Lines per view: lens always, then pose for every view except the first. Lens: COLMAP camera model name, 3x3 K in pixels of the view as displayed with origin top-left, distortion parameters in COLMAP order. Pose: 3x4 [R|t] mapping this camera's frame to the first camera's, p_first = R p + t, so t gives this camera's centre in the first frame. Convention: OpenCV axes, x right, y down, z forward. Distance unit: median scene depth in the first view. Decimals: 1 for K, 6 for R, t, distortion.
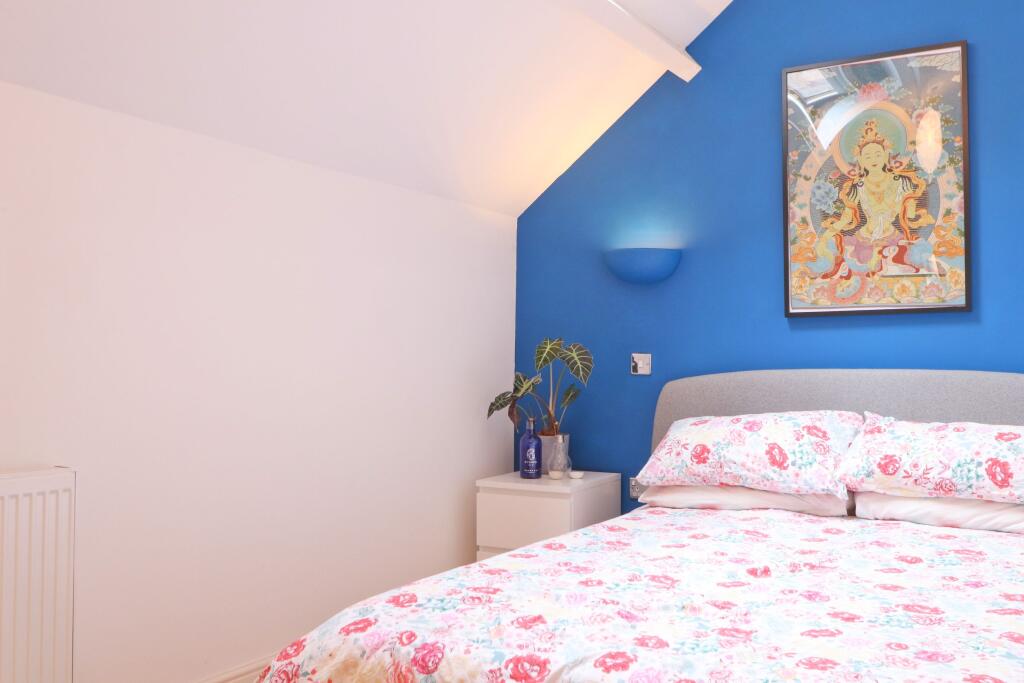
lens RADIAL K [[990.1, 0, 512.0], [0, 990.1, 341.5], [0, 0, 1]] dist [-0.006569, -0.001966]
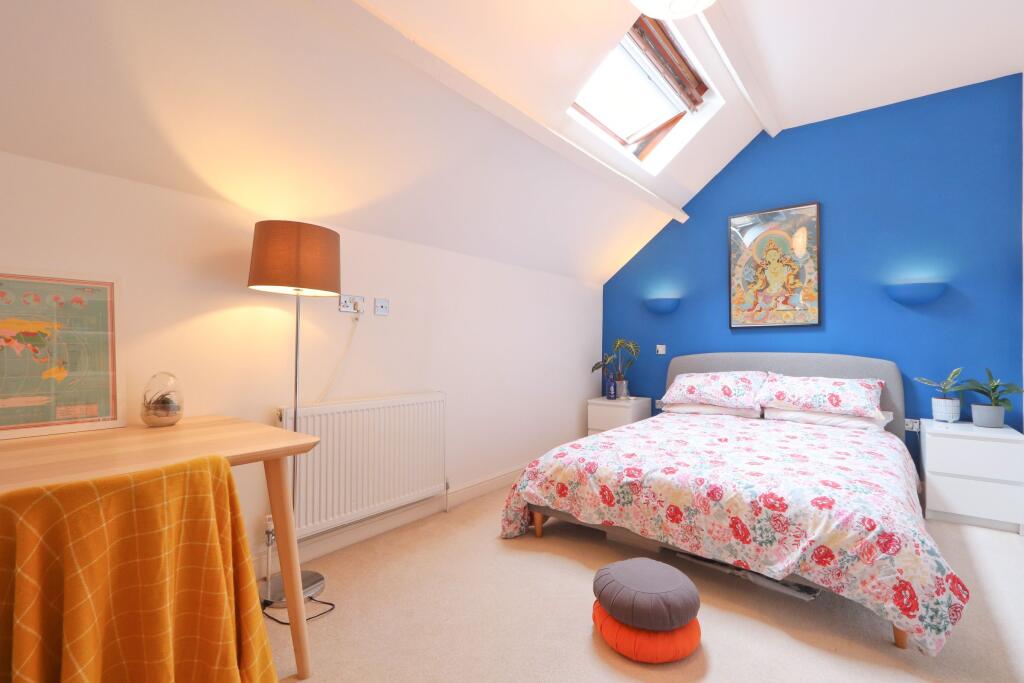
lens RADIAL K [[466.1, 0, 511.7], [0, 466.1, 344.1], [0, 0, 1]] dist [0.000260, -0.000019]
pose [[0.989134, -0.002536, -0.146992, -0.058982], [0.005214, 0.999827, 0.017834, -0.012648], [0.146921, -0.018406, 0.988977, -0.118014]]
